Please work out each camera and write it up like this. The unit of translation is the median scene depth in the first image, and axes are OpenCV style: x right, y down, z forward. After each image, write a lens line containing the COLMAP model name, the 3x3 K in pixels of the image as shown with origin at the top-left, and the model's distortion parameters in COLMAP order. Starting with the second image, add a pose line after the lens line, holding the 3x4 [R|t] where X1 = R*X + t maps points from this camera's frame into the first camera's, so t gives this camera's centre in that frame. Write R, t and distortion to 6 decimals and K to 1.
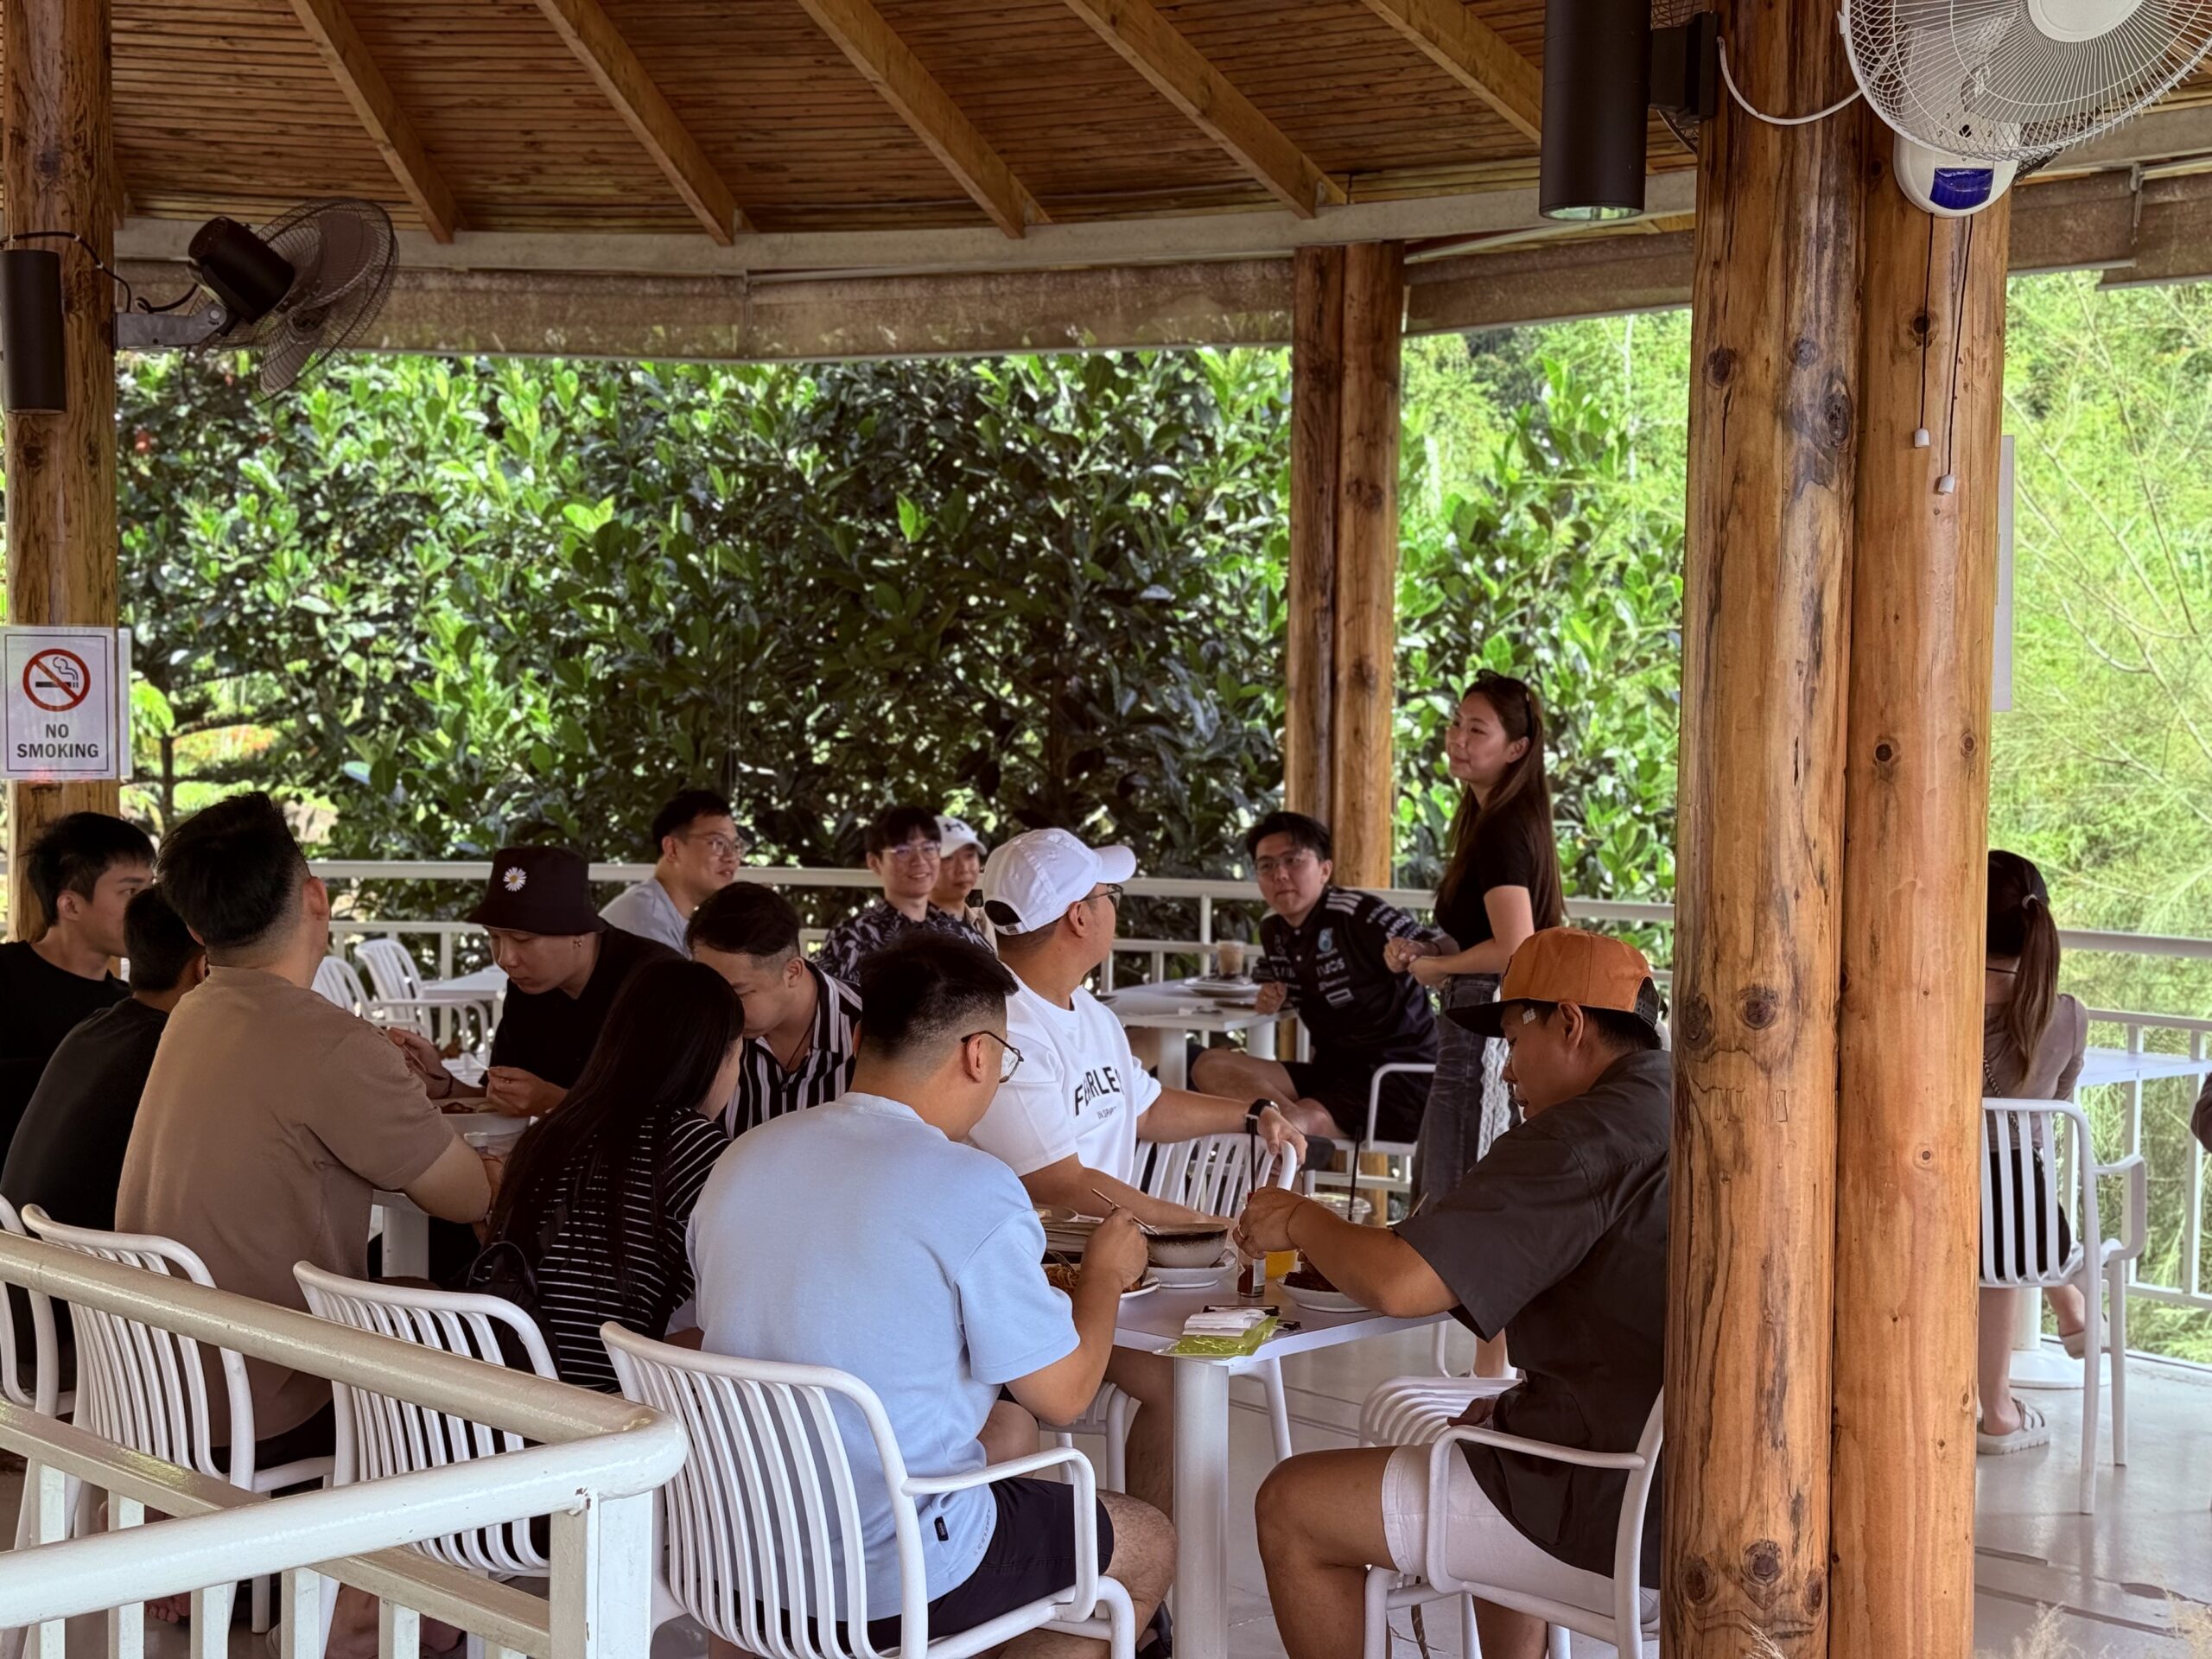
lens RADIAL K [[3066.7, 0, 1106.0], [0, 3066.7, 829.5], [0, 0, 1]] dist [0.126966, 0.040583]
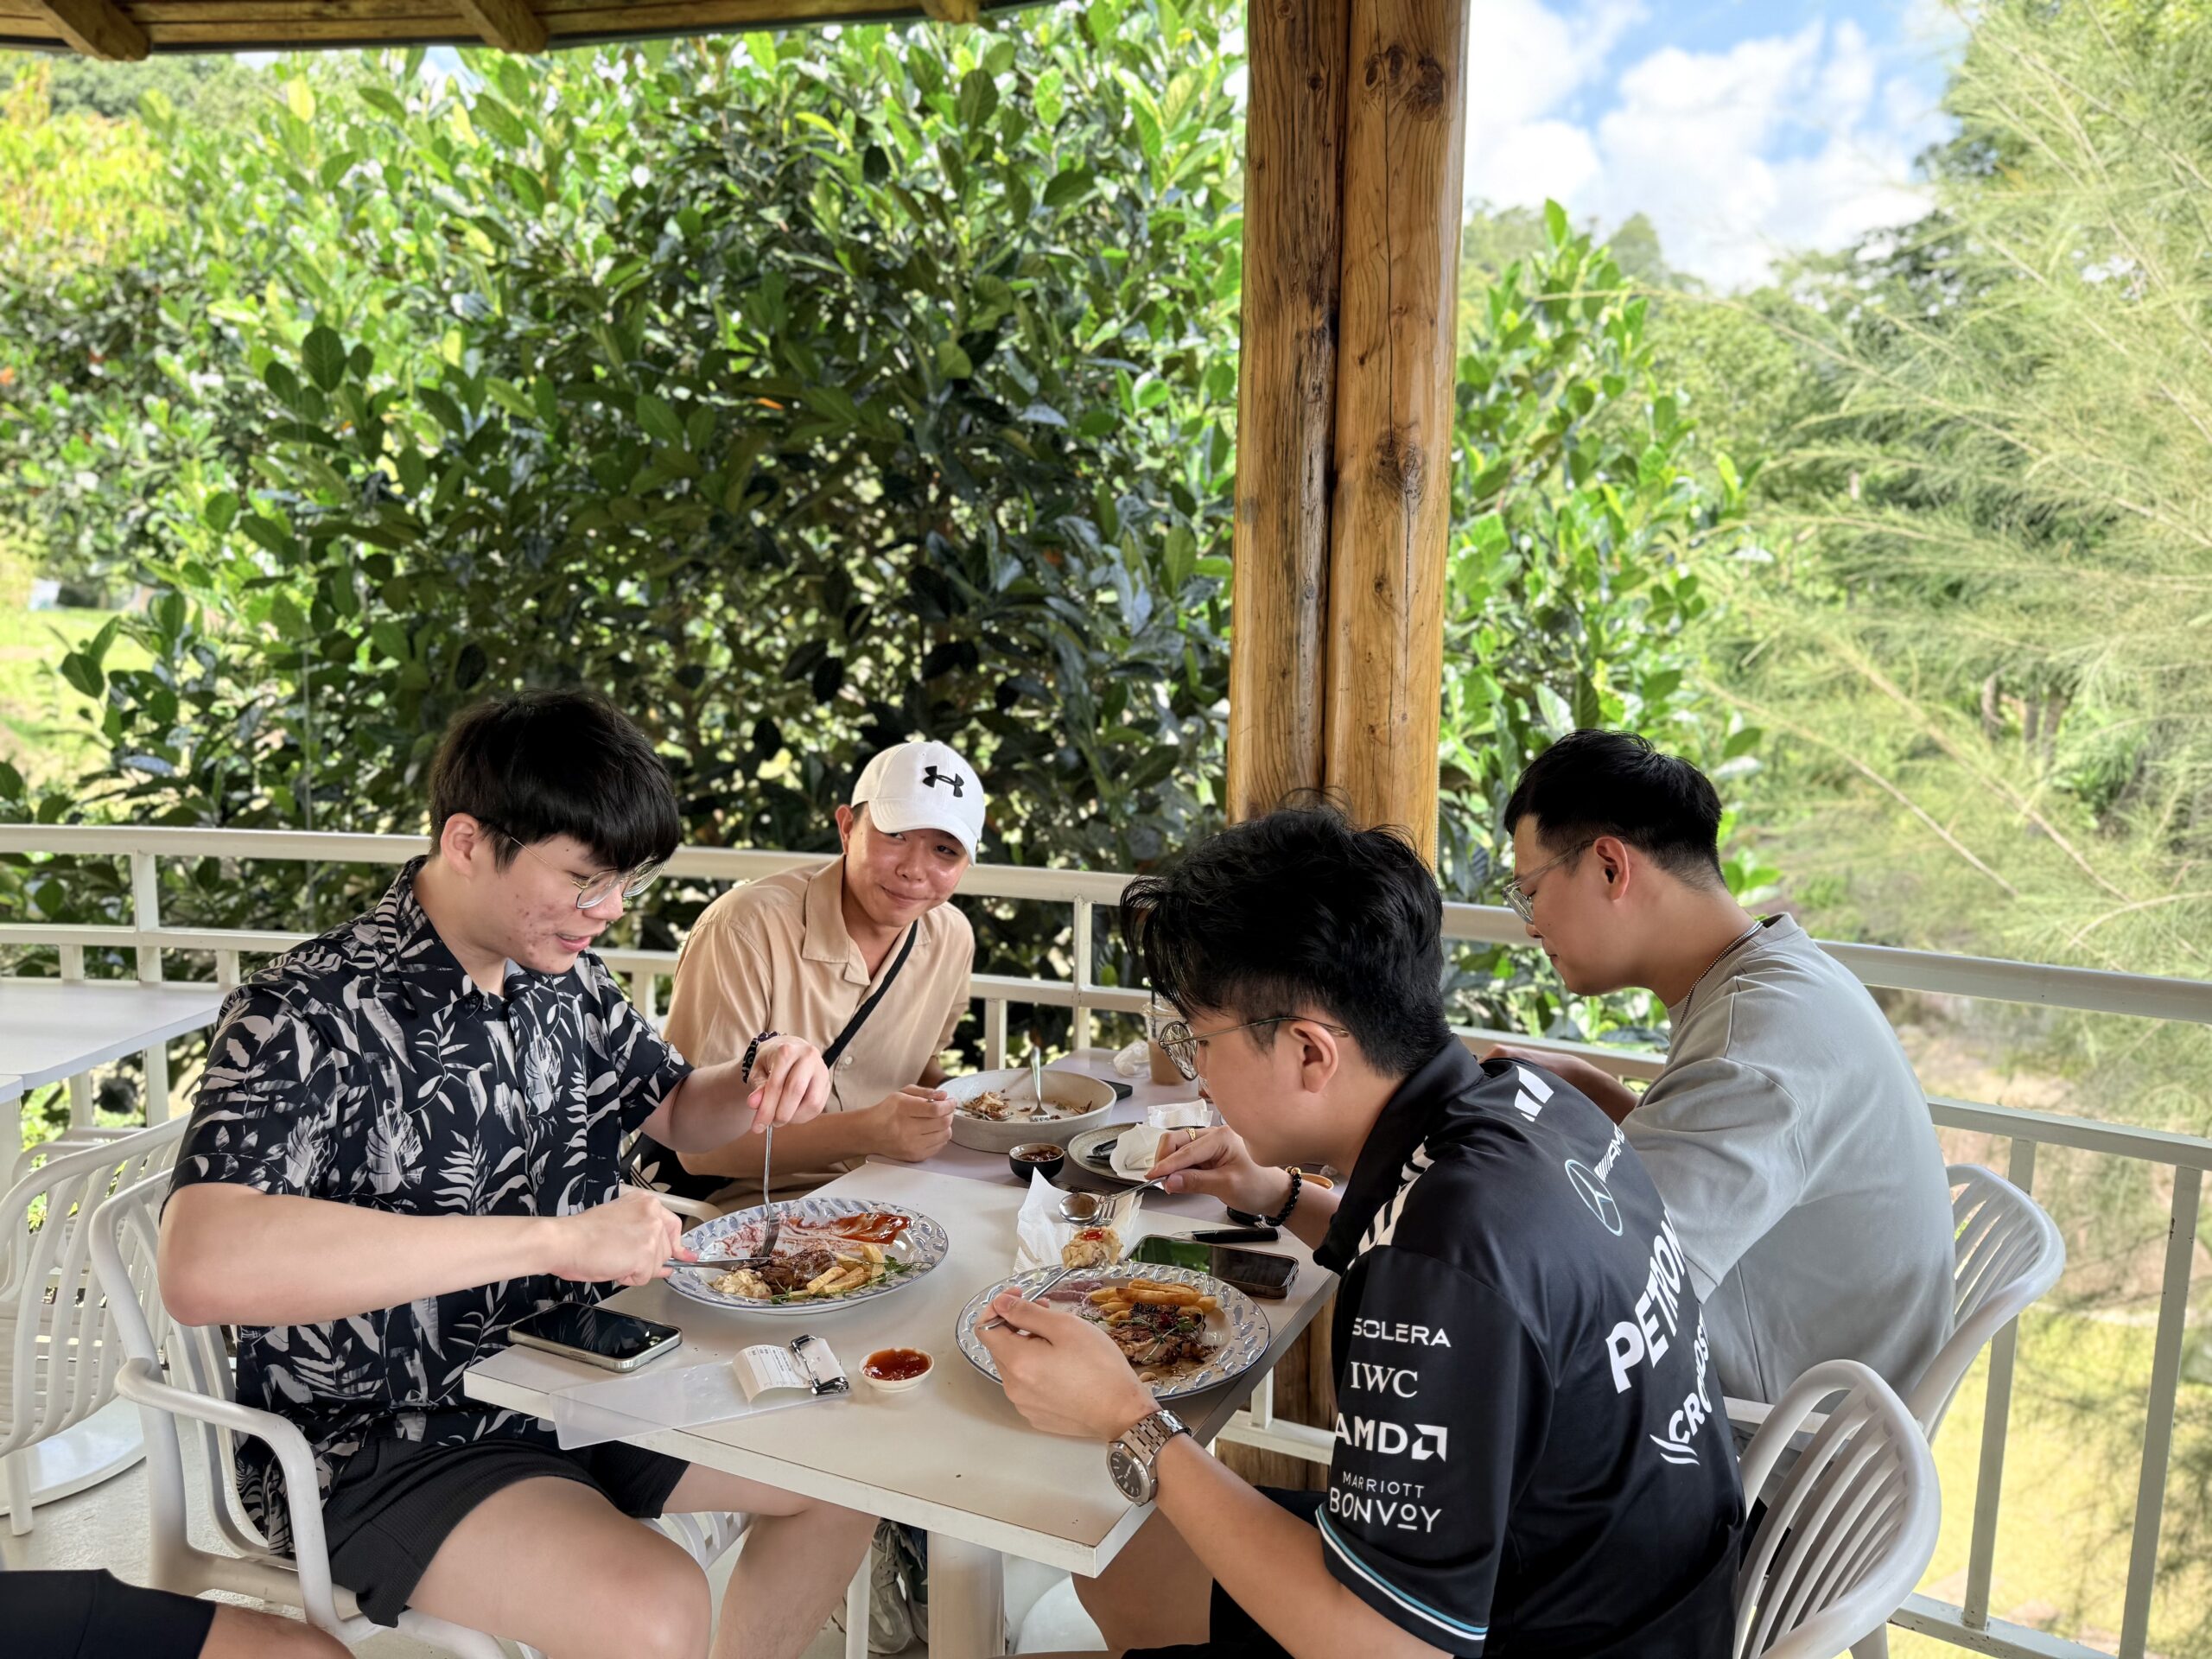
lens RADIAL K [[1576.1, 0, 1111.1], [0, 1576.1, 877.0], [0, 0, 1]] dist [0.025321, -0.020745]
pose [[0.999863, 0.004071, -0.016029, 0.038395], [-0.002484, 0.995201, 0.097822, -0.008320], [0.016350, -0.097769, 0.995075, 0.663977]]
